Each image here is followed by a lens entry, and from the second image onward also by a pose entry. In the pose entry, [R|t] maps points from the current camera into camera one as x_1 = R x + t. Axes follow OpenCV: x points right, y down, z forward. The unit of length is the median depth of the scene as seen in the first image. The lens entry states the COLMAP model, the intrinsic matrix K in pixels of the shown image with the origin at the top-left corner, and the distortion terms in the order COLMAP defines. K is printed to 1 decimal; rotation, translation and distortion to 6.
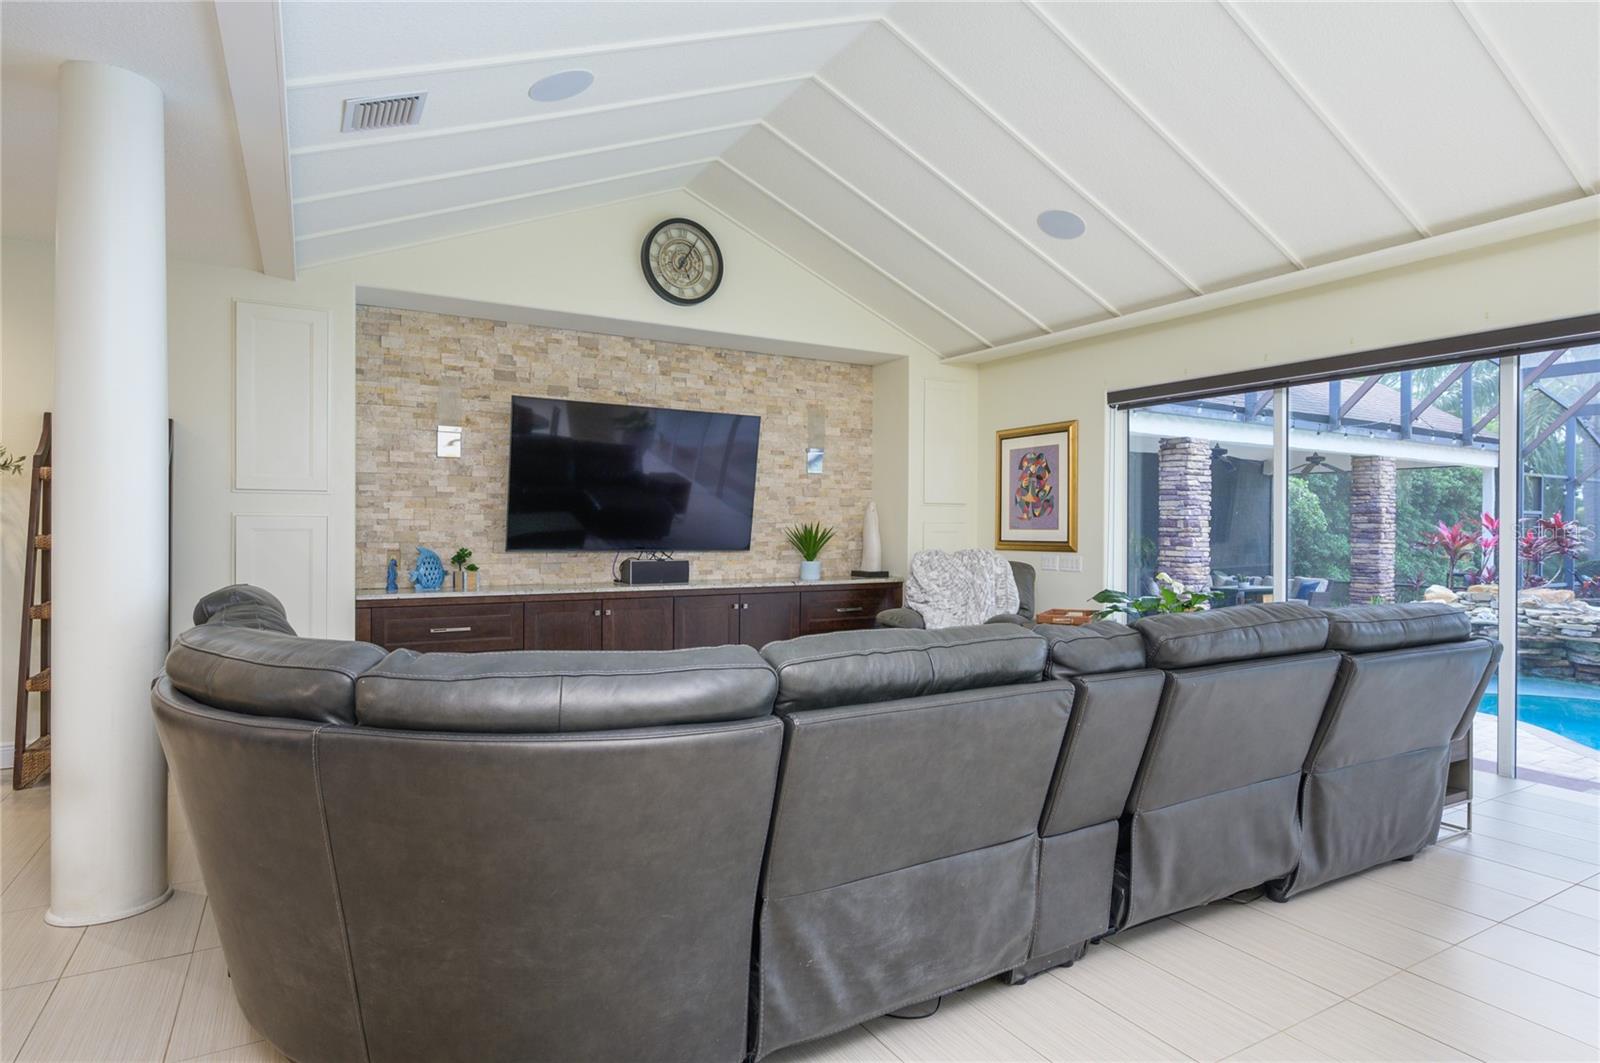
lens RADIAL K [[861.9, 0, 802.5], [0, 861.9, 531.4], [0, 0, 1]] dist [0.000379, 0.000025]
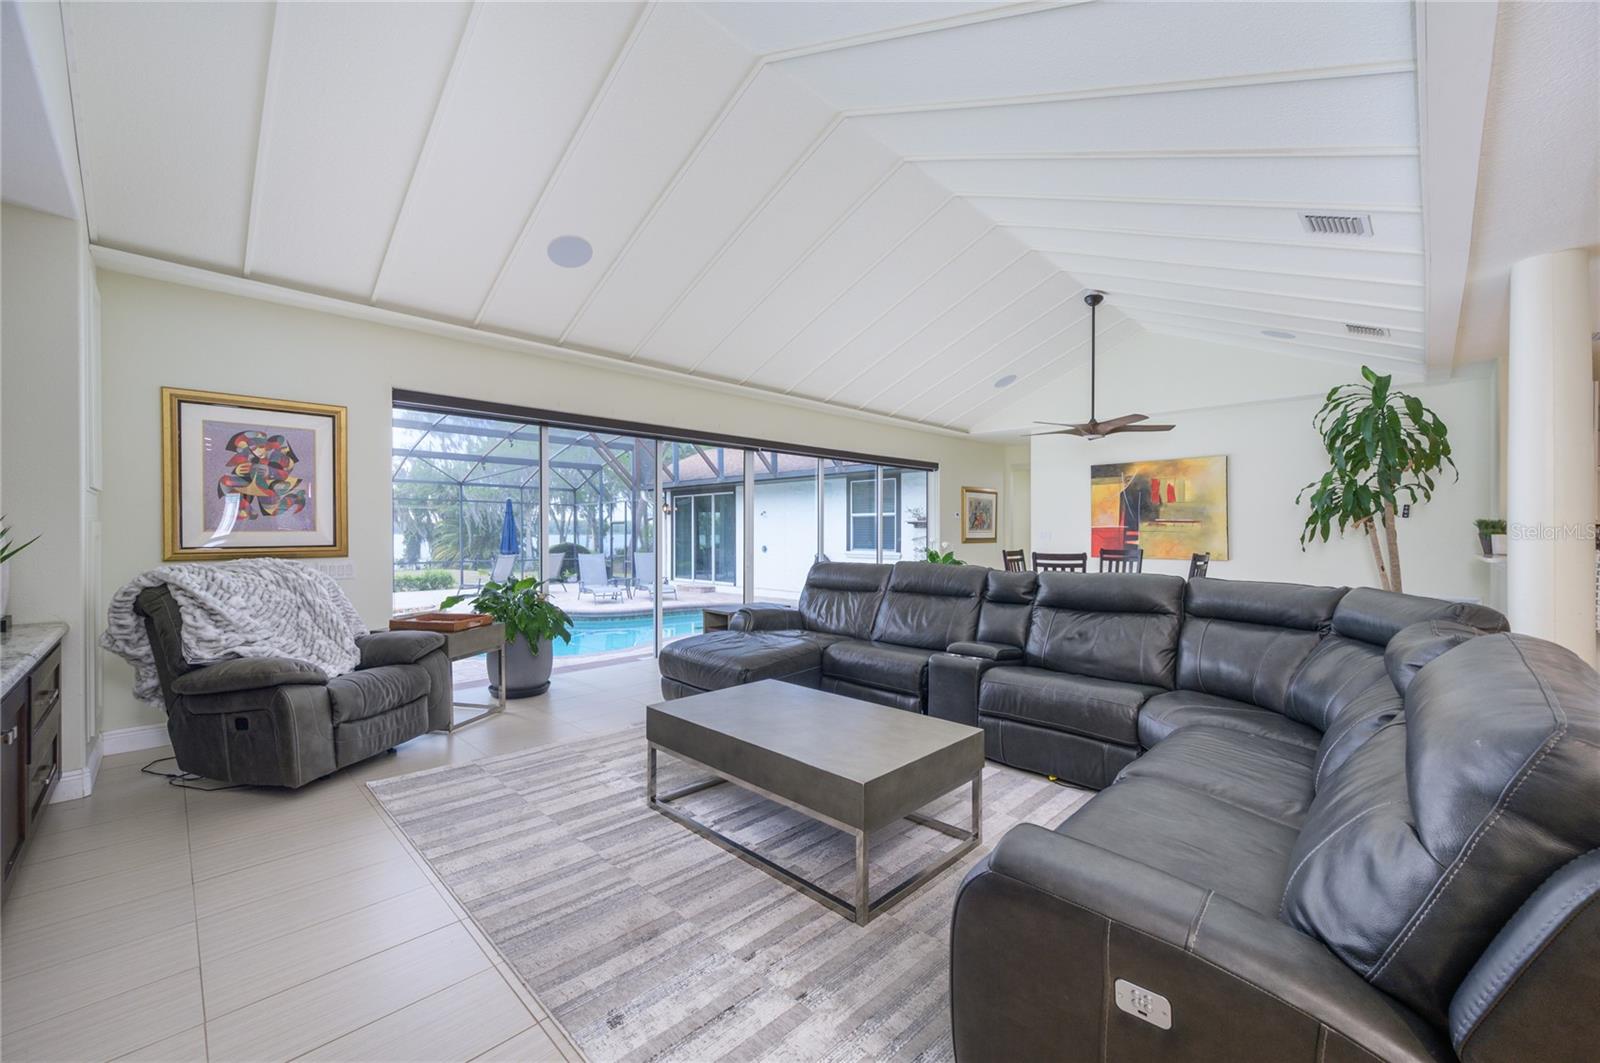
lens RADIAL K [[626.4, 0, 796.3], [0, 626.4, 529.5], [0, 0, 1]] dist [0.001100, 0.000027]
pose [[-0.261730, -0.013844, 0.965042, -0.409451], [-0.000345, 0.999898, 0.014251, -0.011907], [-0.965141, 0.003397, -0.261708, 0.687765]]
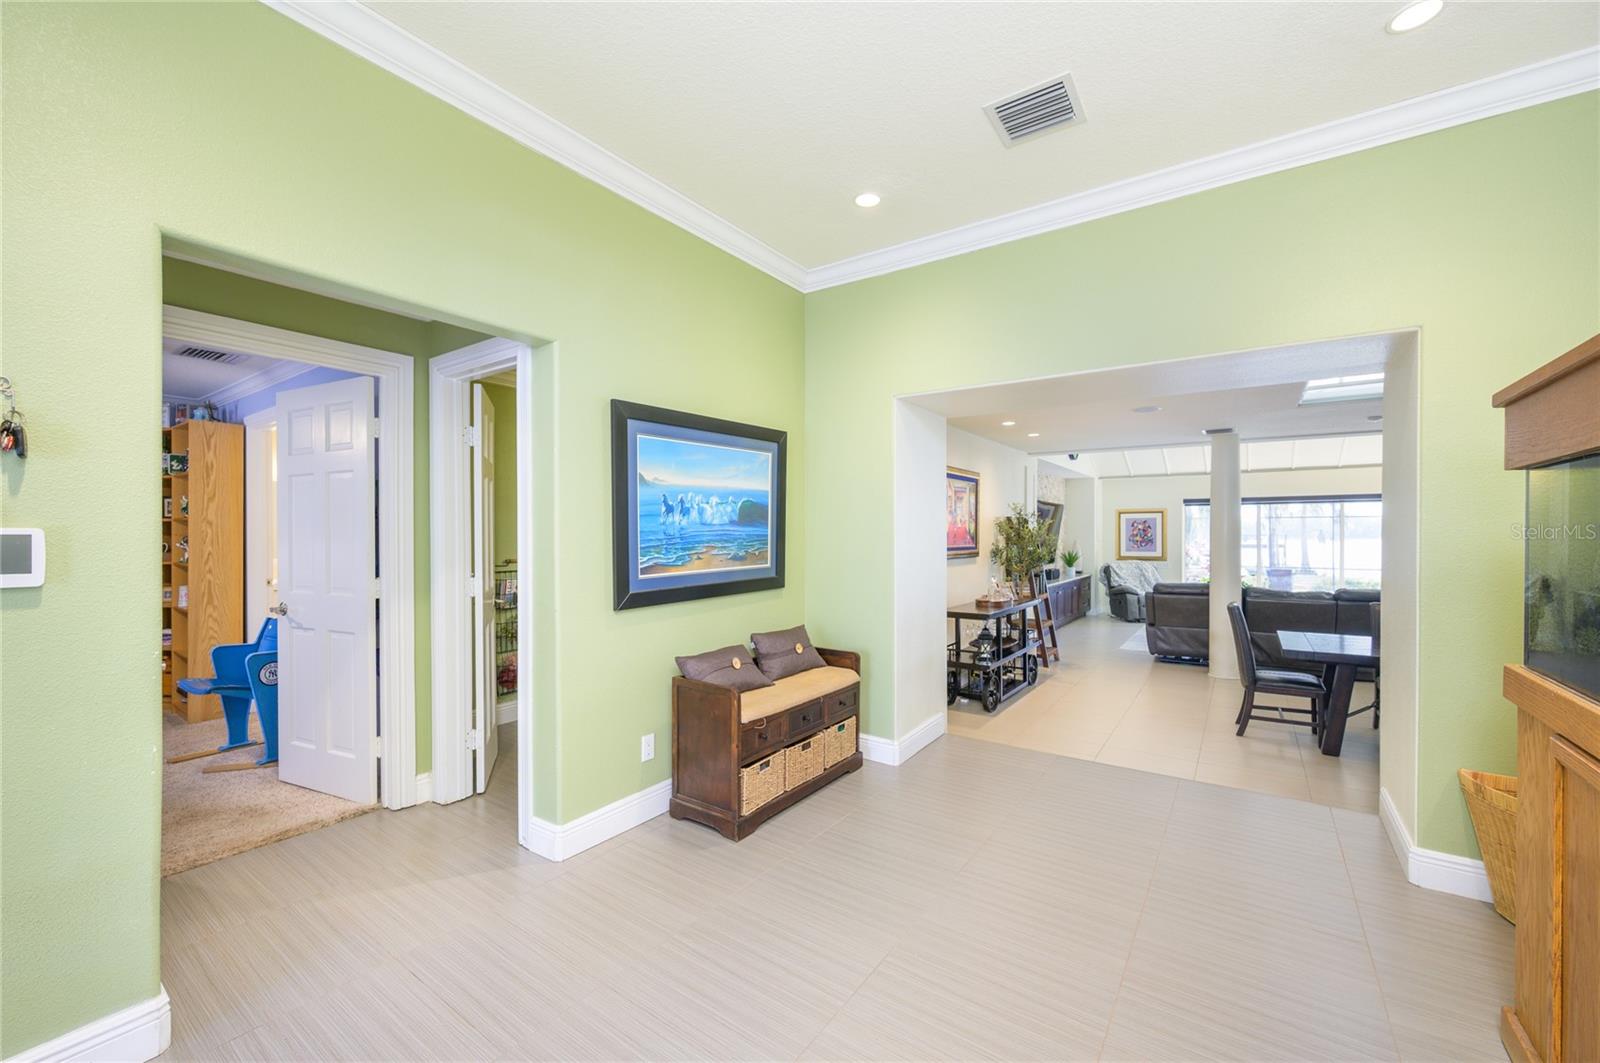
lens RADIAL K [[626.4, 0, 795.6], [0, 626.4, 536.5], [0, 0, 1]] dist [0.001100, 0.000027]
pose [[0.909679, -0.009210, 0.415211, -1.365624], [0.007022, 0.999952, 0.006796, -0.064673], [-0.415253, -0.003266, 0.909700, -0.207449]]
